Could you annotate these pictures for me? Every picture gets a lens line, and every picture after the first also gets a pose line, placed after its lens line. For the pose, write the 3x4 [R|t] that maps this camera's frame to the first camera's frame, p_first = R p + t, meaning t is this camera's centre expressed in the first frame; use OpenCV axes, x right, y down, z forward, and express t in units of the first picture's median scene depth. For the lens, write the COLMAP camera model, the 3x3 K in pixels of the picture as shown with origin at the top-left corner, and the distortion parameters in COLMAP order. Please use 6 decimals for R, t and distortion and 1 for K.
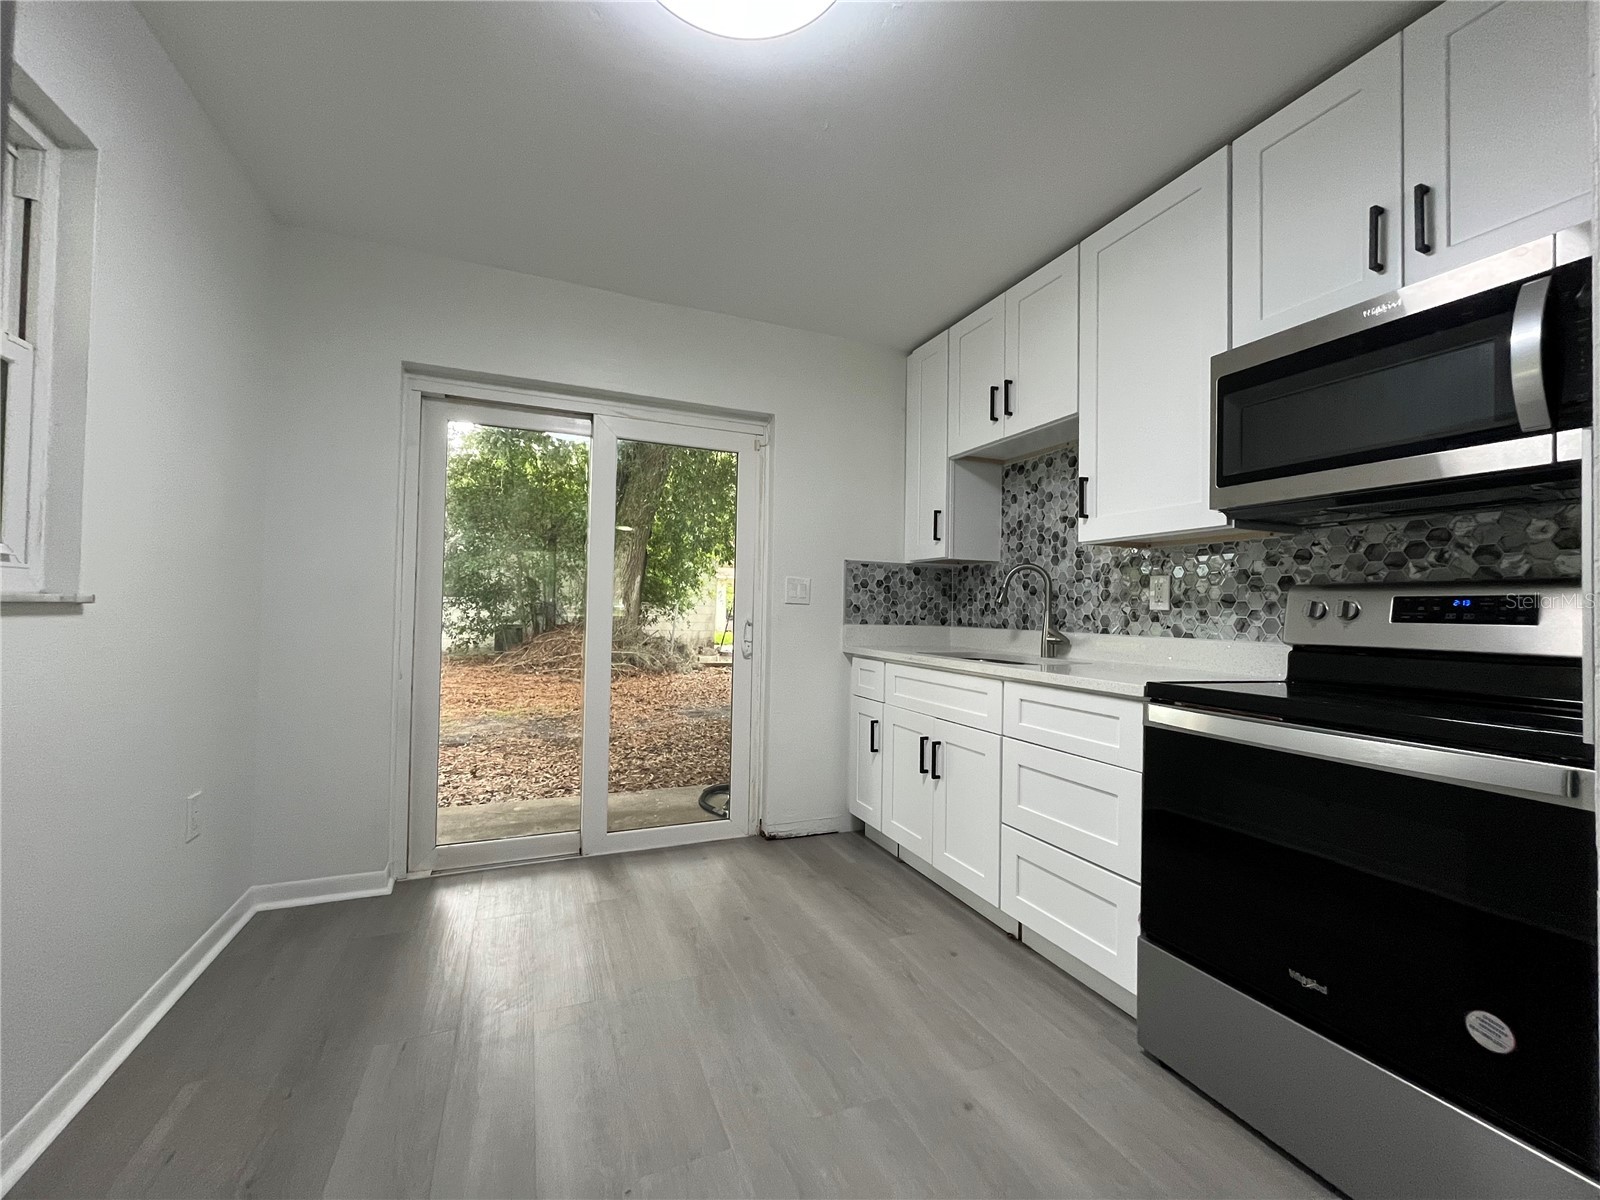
lens RADIAL K [[643.0, 0, 796.4], [0, 643.0, 596.8], [0, 0, 1]] dist [-0.005896, -0.000127]
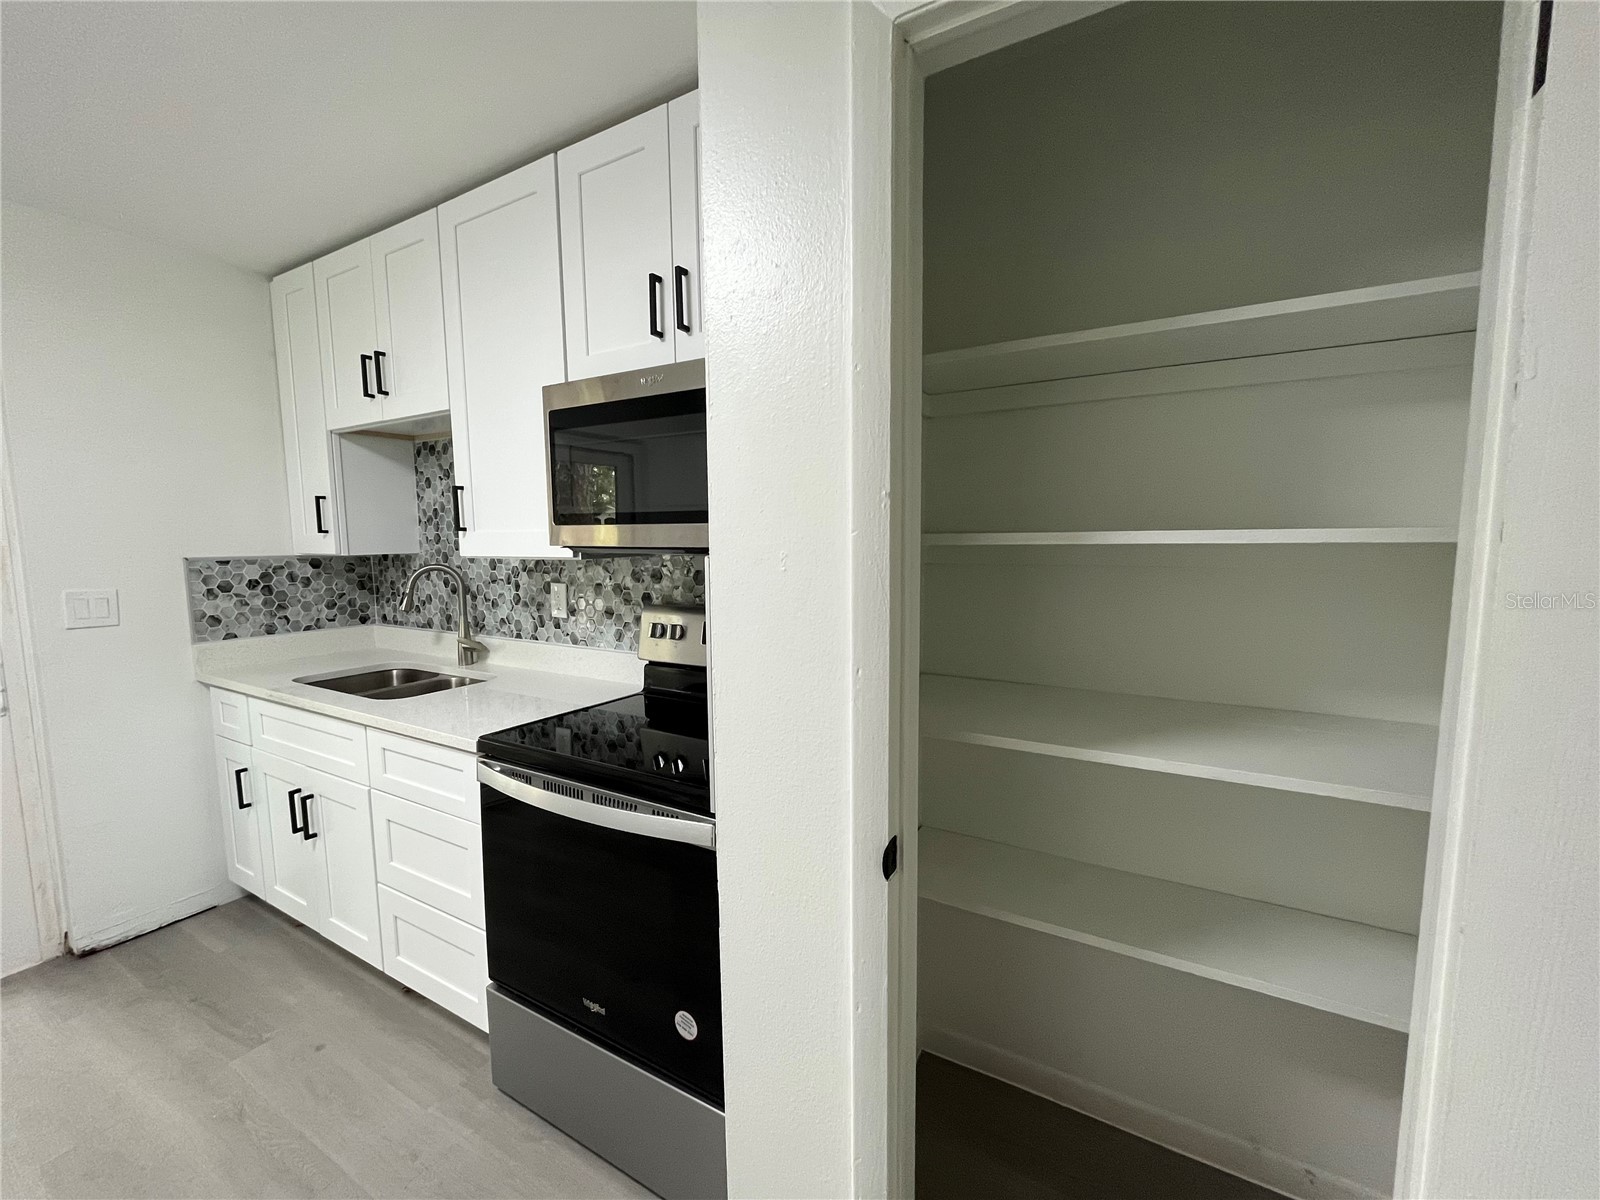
lens RADIAL K [[643.0, 0, 798.4], [0, 643.0, 599.8], [0, 0, 1]] dist [-0.005896, -0.000127]
pose [[0.790918, -0.087693, 0.605606, 0.219712], [0.011239, 0.991593, 0.128905, -0.114482], [-0.611819, -0.095147, 0.785255, -0.014748]]
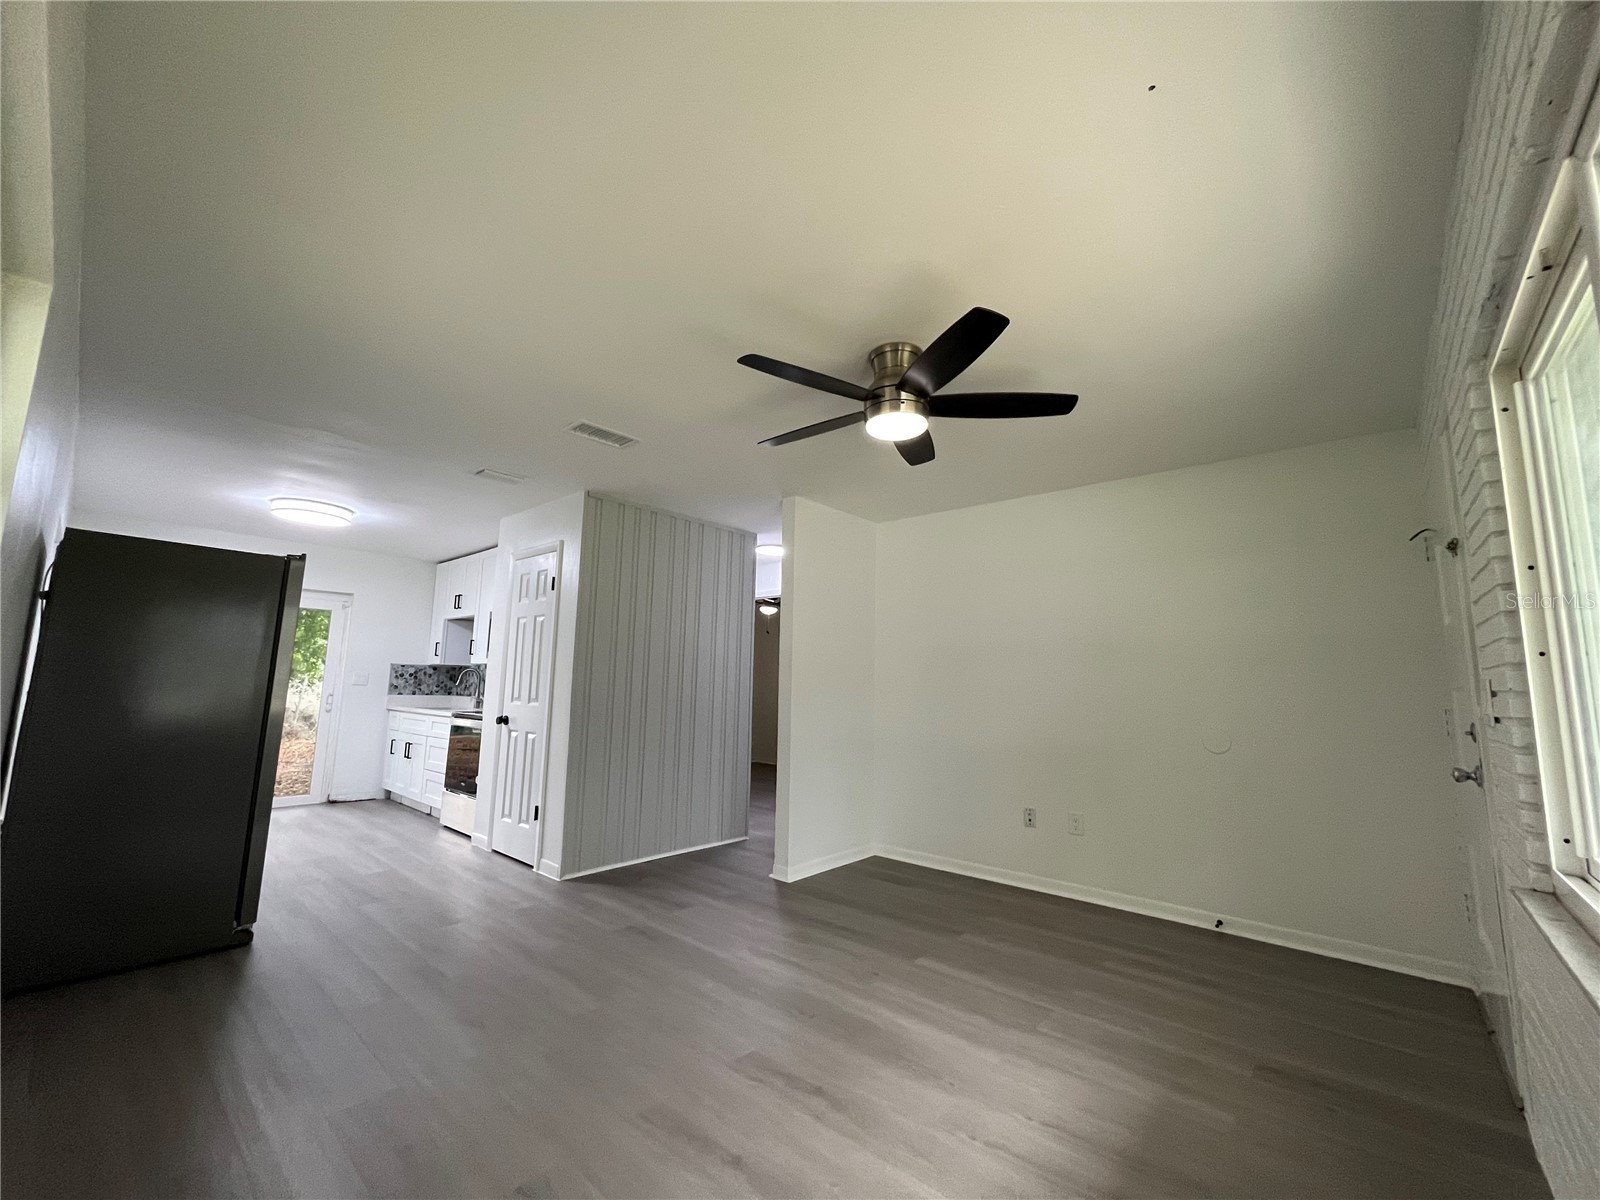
lens RADIAL K [[643.0, 0, 797.7], [0, 643.0, 597.2], [0, 0, 1]] dist [-0.005896, -0.000127]
pose [[0.898896, 0.057018, 0.434436, 0.407909], [-0.010106, 0.993931, -0.109538, -0.067123], [-0.438046, 0.094073, 0.894017, -1.706559]]
